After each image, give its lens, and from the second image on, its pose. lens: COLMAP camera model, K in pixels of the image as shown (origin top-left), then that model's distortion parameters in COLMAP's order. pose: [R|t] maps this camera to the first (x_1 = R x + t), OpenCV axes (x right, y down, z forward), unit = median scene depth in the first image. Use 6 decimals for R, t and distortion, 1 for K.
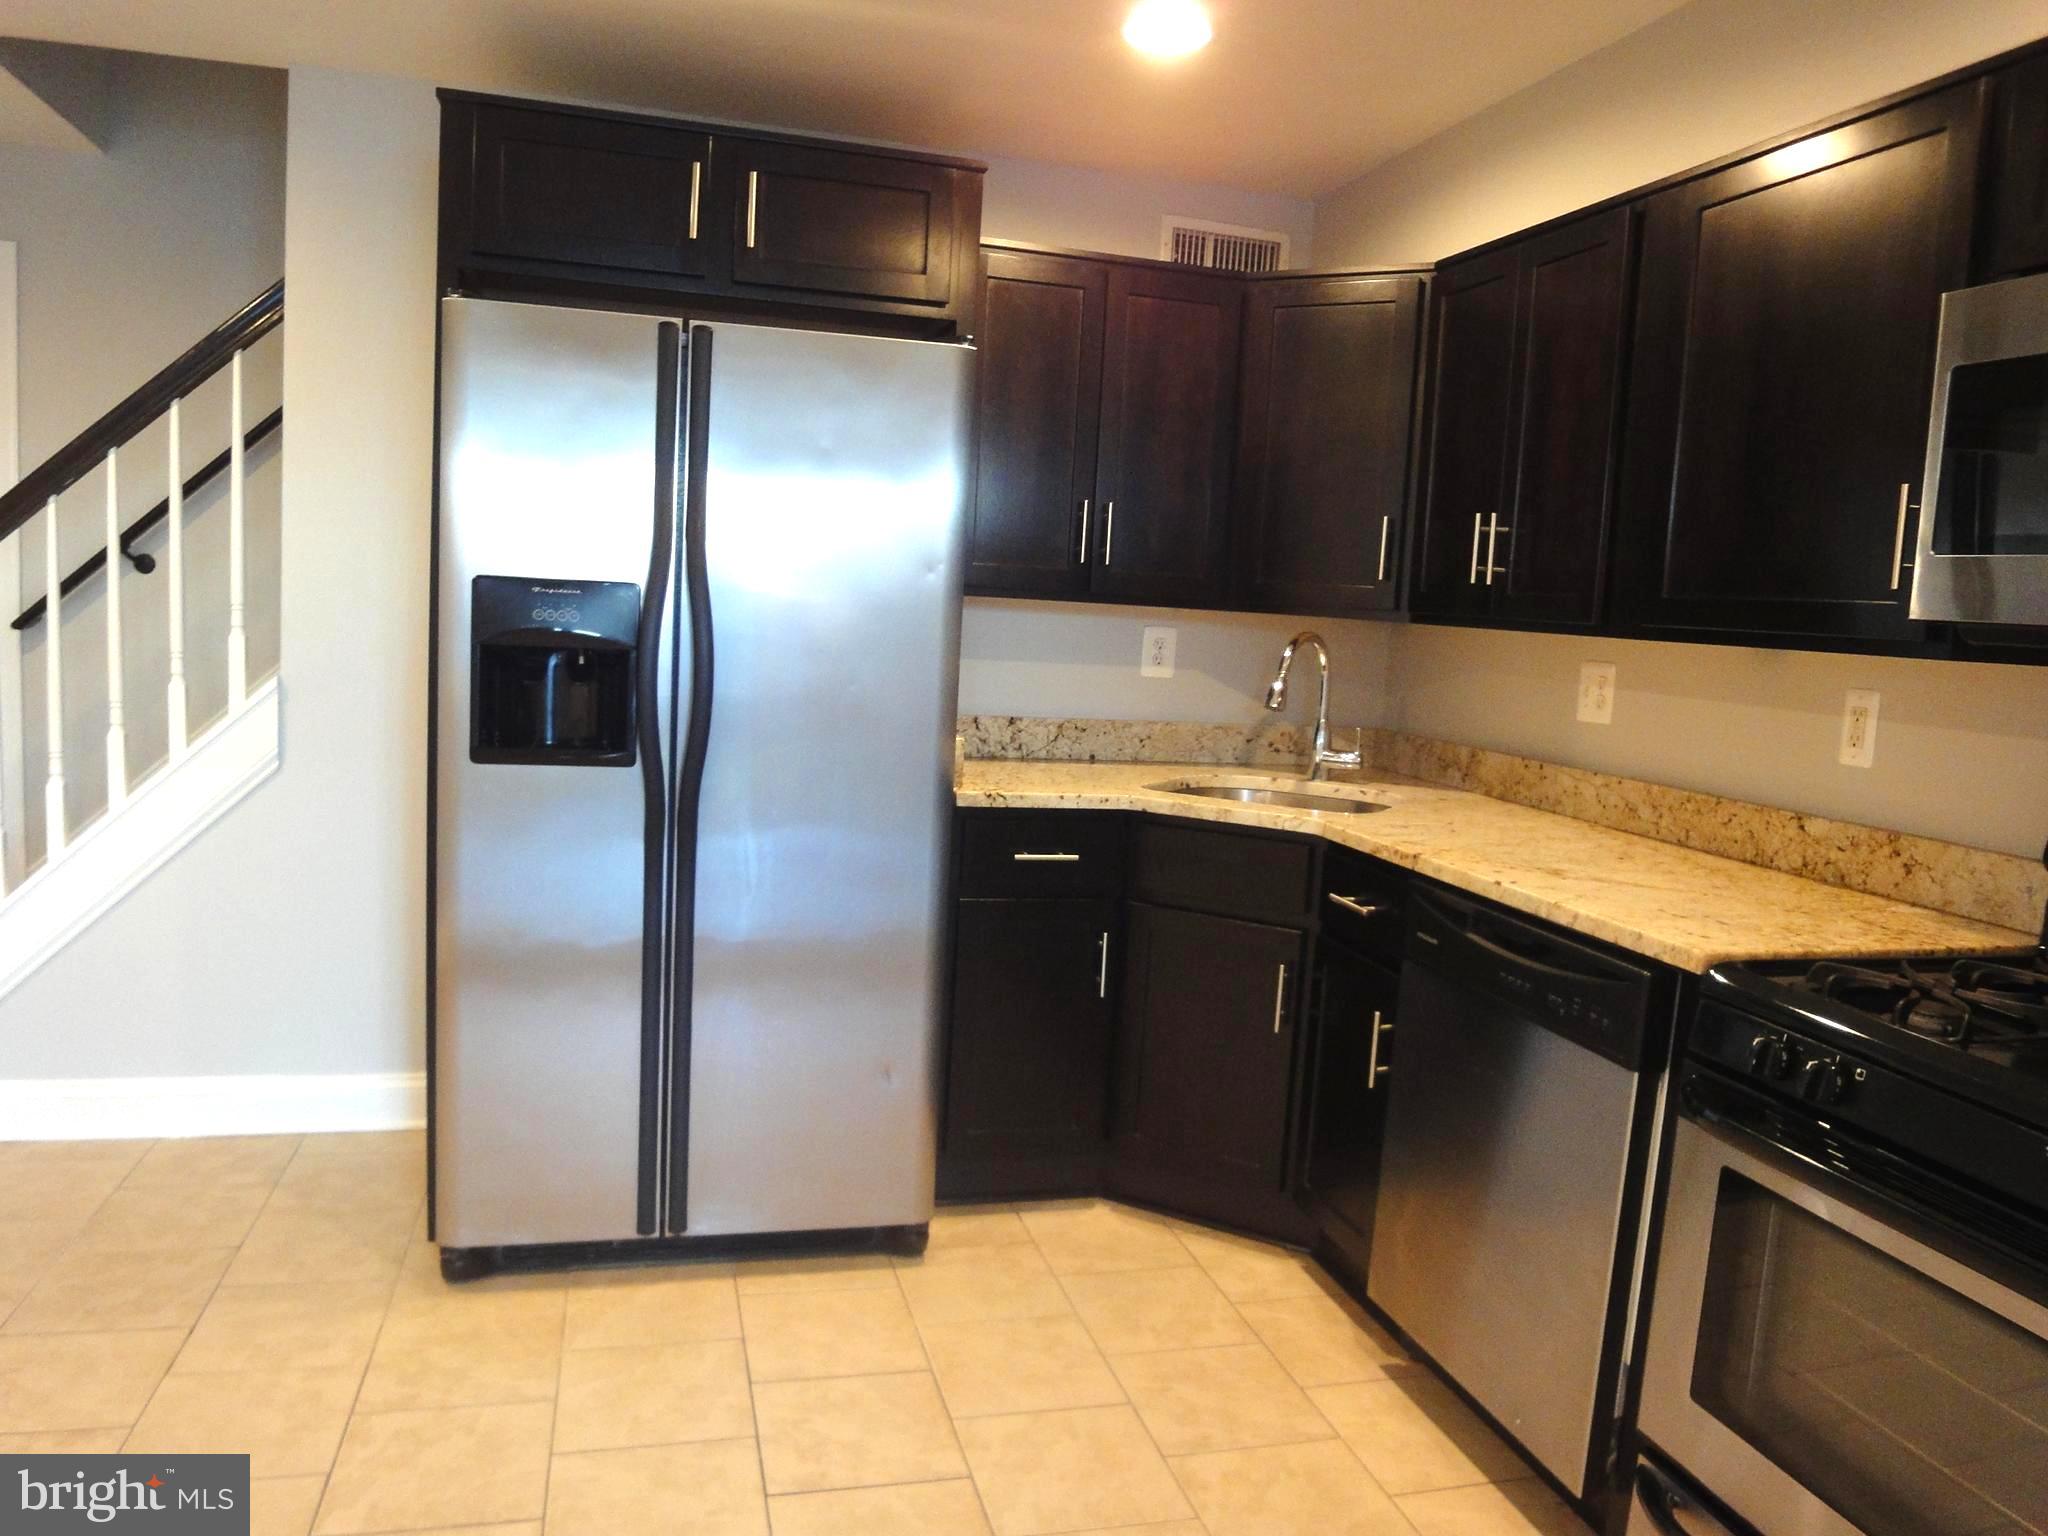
lens RADIAL K [[1461.1, 0, 1024.0], [0, 1461.1, 768.0], [0, 0, 1]] dist [-0.007709, -0.004263]
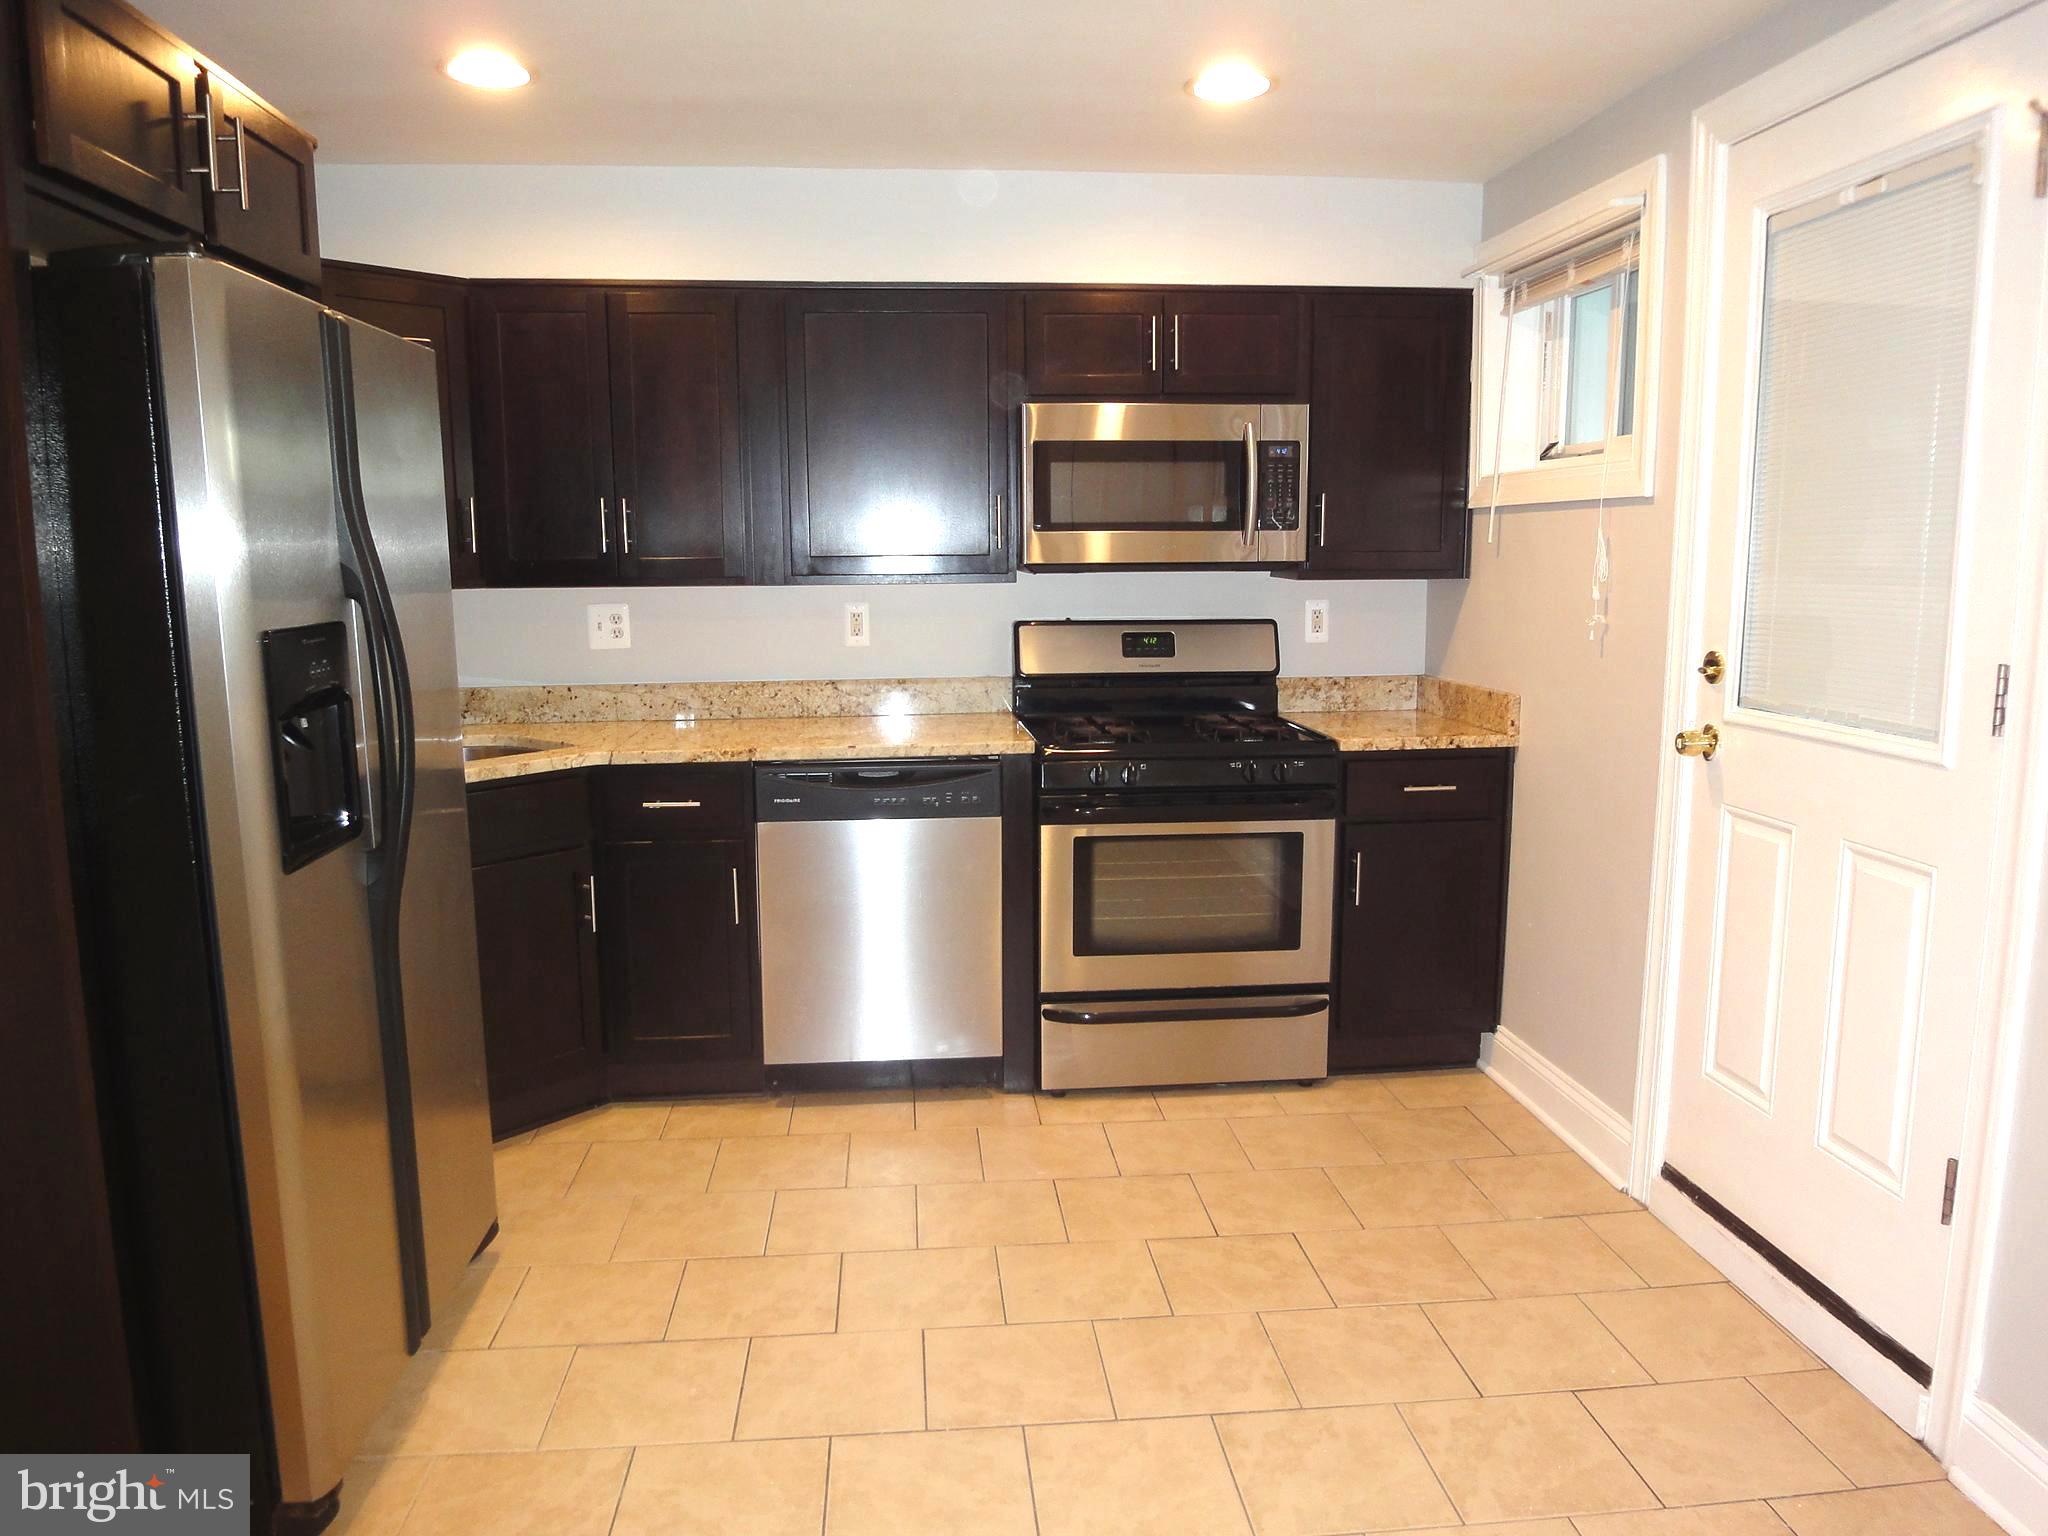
lens RADIAL K [[1428.8, 0, 1024.0], [0, 1428.8, 768.0], [0, 0, 1]] dist [-0.001852, -0.000077]
pose [[0.177471, -0.206797, 0.962153, -0.985915], [0.133075, 0.973736, 0.184741, -0.138805], [-0.975087, 0.095253, 0.200329, 0.451140]]
